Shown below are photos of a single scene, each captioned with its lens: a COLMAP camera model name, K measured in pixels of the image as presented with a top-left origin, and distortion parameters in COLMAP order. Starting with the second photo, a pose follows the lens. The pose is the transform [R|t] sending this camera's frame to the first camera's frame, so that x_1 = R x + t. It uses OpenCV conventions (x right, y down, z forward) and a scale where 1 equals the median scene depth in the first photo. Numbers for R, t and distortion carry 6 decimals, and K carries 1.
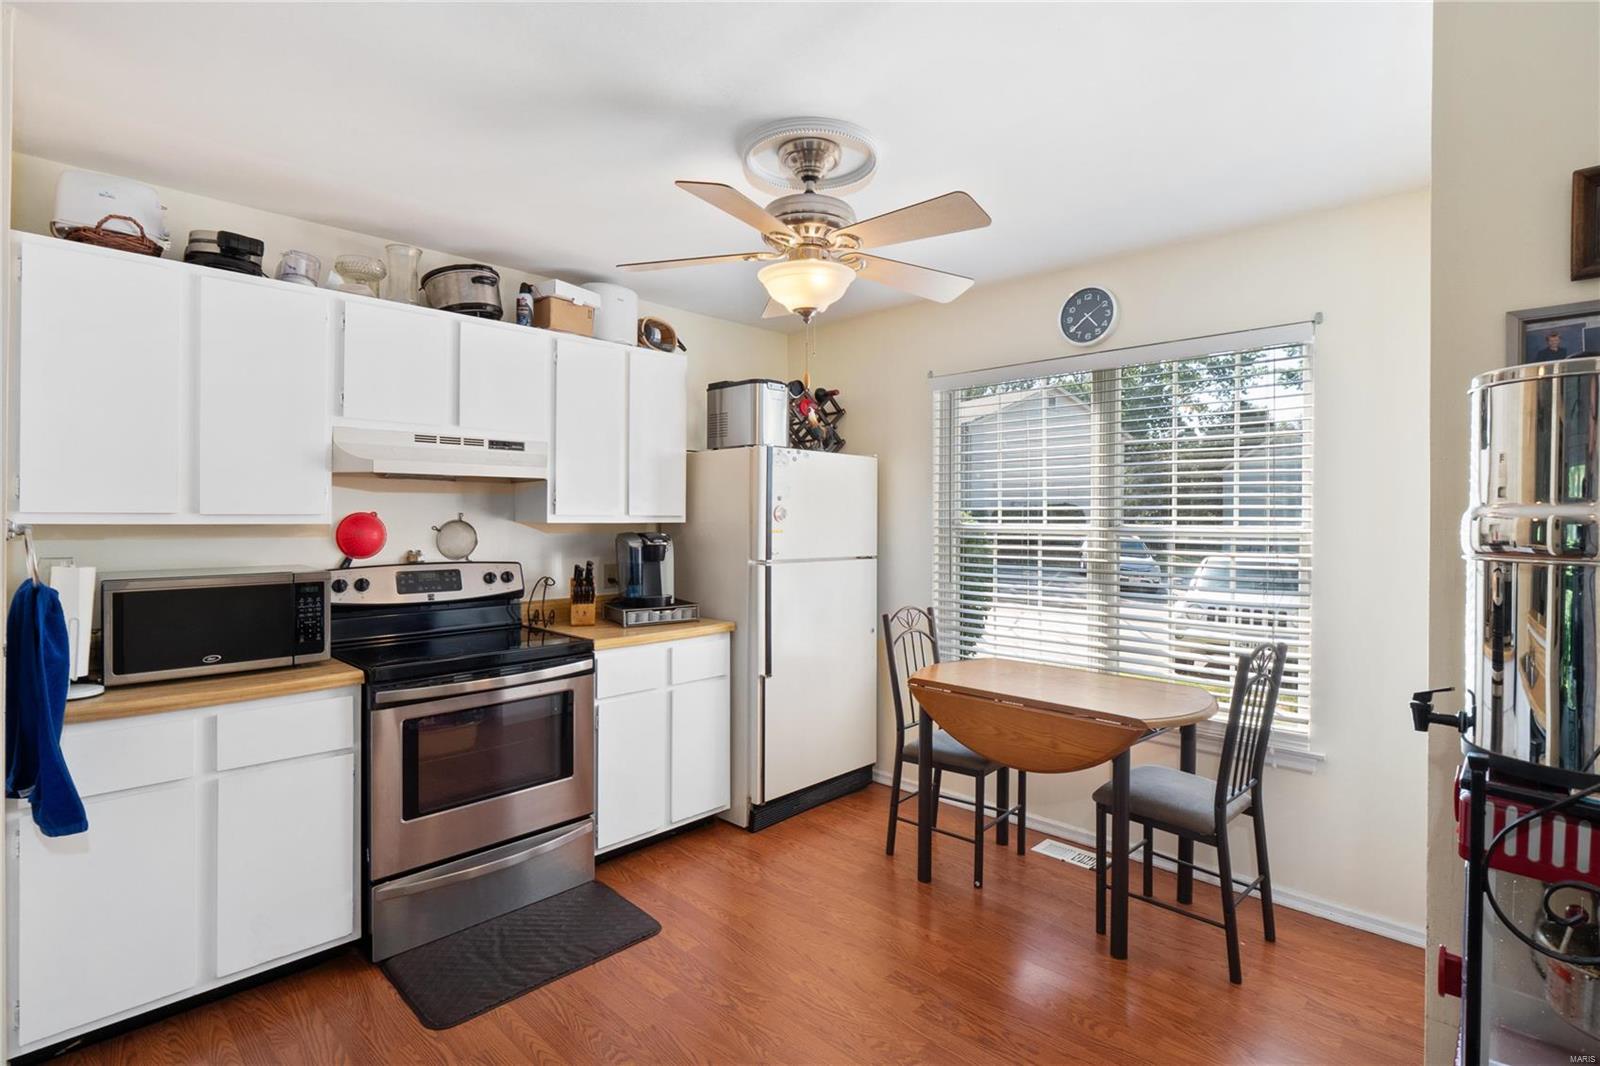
lens RADIAL K [[773.5, 0, 811.5], [0, 773.5, 502.1], [0, 0, 1]] dist [-0.015489, 0.000416]
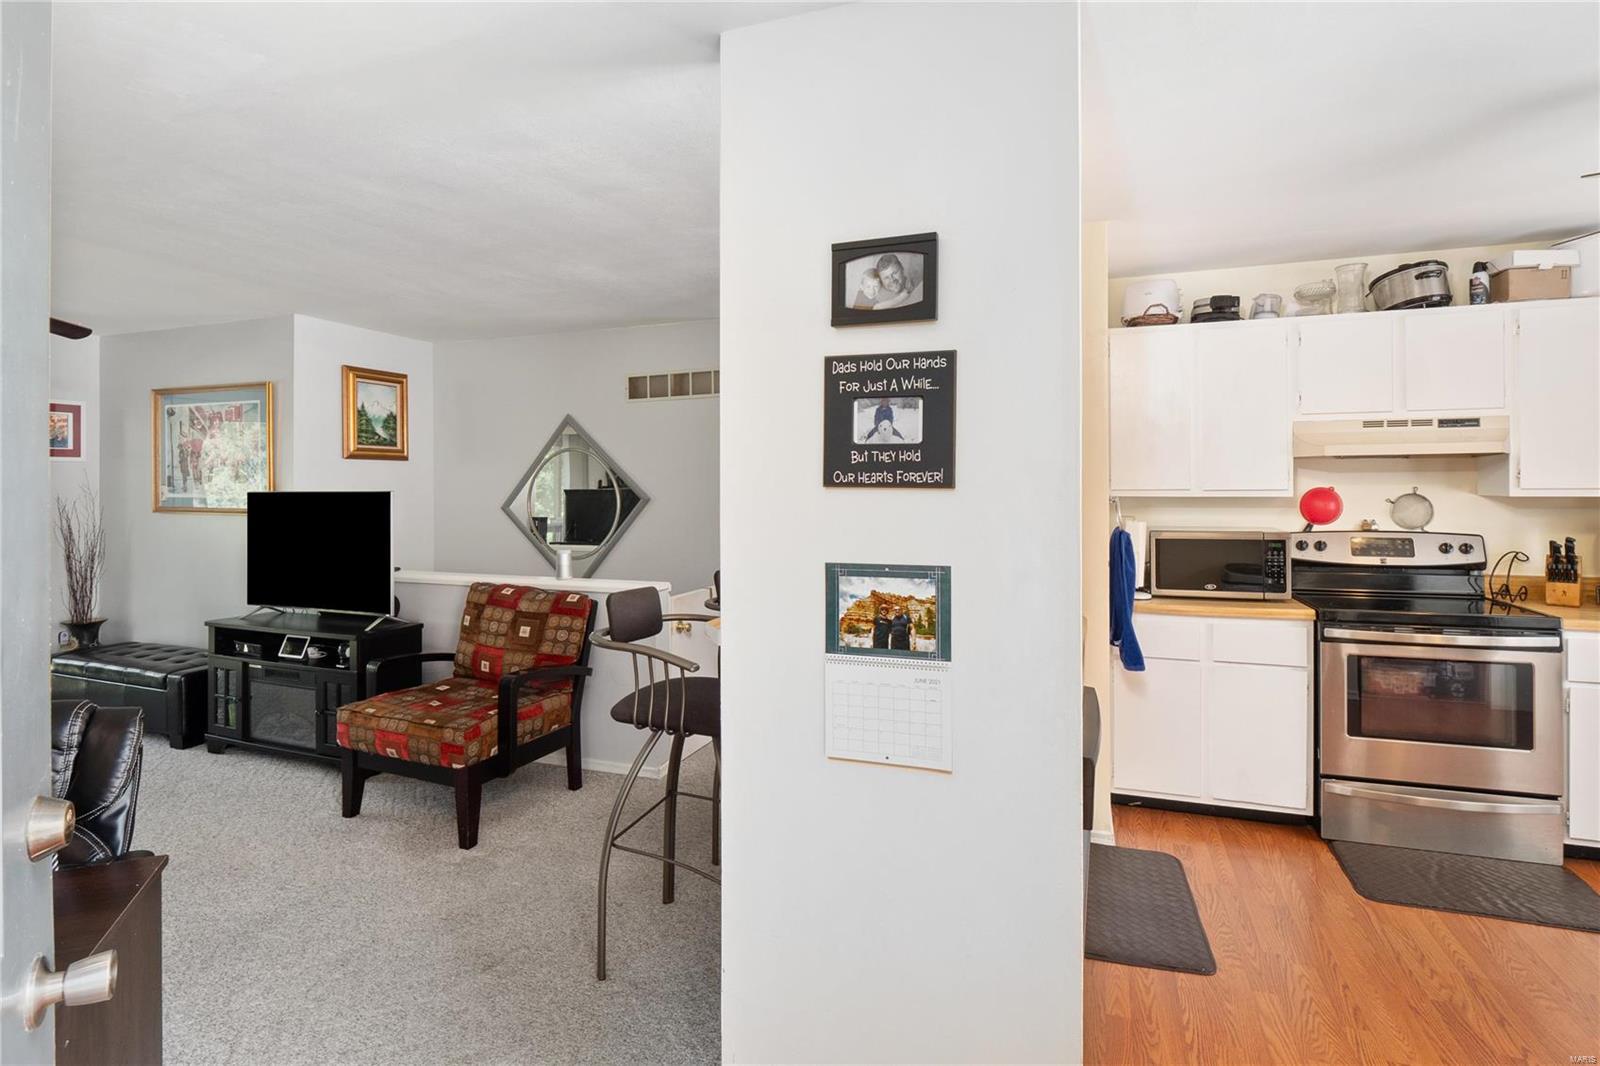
lens RADIAL K [[773.5, 0, 811.5], [0, 773.5, 502.1], [0, 0, 1]] dist [-0.015489, 0.000416]
pose [[0.404312, 0.011666, -0.914547, 0.213931], [0.021573, 0.999519, 0.022287, -0.007897], [0.914367, -0.028740, 0.403866, -0.244501]]
